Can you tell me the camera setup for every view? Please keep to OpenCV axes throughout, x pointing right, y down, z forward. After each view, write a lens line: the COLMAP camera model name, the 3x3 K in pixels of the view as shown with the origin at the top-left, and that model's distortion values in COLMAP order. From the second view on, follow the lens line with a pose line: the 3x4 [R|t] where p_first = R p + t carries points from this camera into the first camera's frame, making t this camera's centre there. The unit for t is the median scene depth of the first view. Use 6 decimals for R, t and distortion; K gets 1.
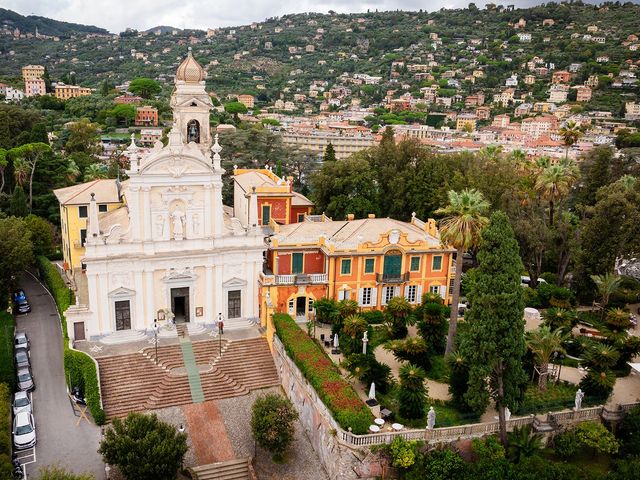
lens RADIAL K [[604.8, 0, 303.8], [0, 604.8, 242.0], [0, 0, 1]] dist [0.008364, -0.083123]
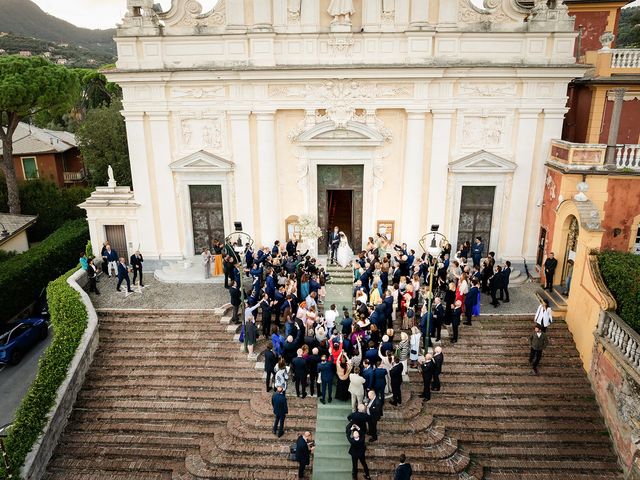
lens RADIAL K [[478.6, 0, 320.0], [0, 478.6, 240.0], [0, 0, 1]] dist [-0.040481, 0.003664]
pose [[0.917945, 0.082065, -0.388127, -0.088146], [-0.070118, 0.996529, 0.044870, 0.109331], [0.390462, -0.013973, 0.920513, 0.686903]]
